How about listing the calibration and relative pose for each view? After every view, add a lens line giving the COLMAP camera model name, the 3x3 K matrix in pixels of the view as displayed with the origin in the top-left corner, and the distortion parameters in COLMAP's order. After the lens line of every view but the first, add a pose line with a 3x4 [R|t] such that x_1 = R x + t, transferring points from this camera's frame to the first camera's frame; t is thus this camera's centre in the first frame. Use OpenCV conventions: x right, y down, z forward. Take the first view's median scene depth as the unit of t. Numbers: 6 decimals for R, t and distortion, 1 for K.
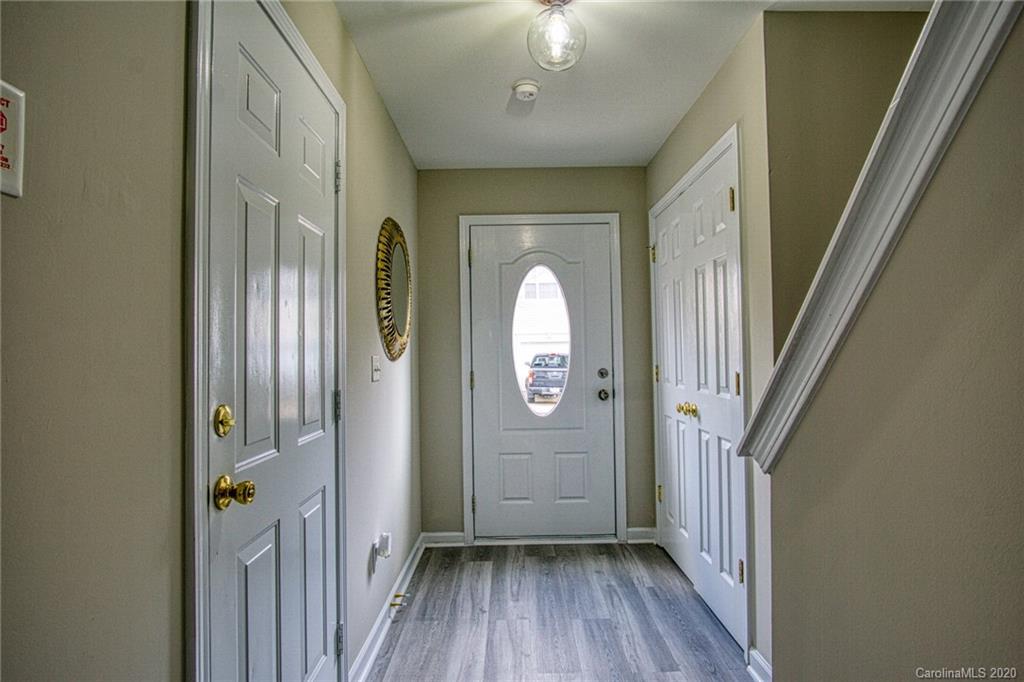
lens RADIAL K [[546.3, 0, 511.3], [0, 546.3, 339.9], [0, 0, 1]] dist [-0.035045, 0.008155]
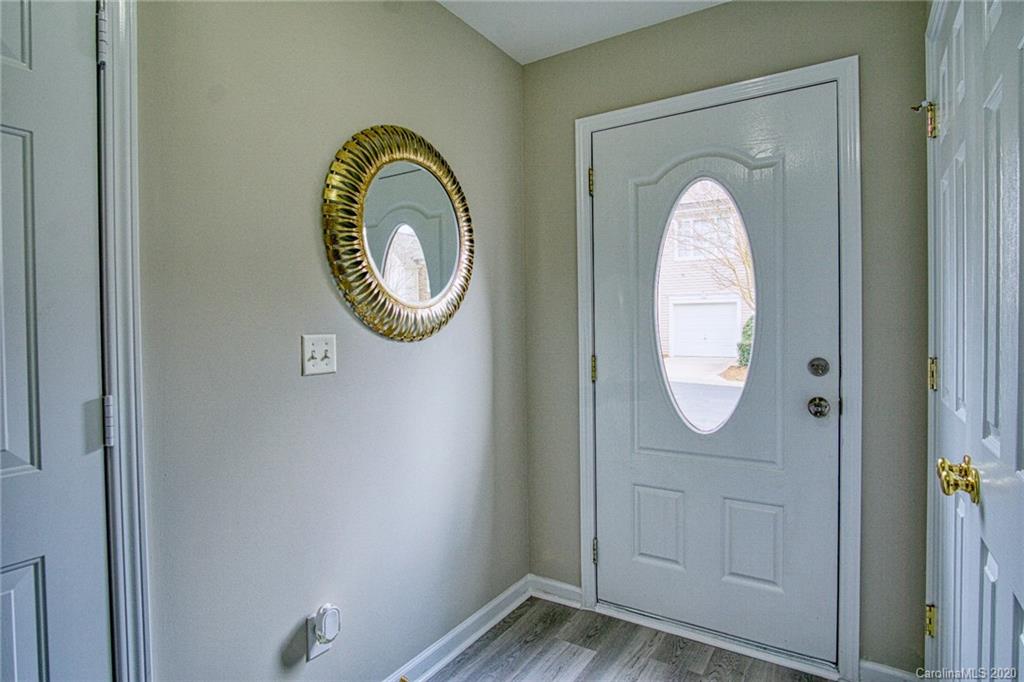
lens RADIAL K [[546.3, 0, 511.5], [0, 546.3, 339.5], [0, 0, 1]] dist [-0.035045, 0.008155]
pose [[0.839528, 0.019208, -0.542976, 0.204301], [0.013027, 0.998376, 0.055460, 0.000730], [0.543160, -0.053633, 0.837915, 0.394753]]
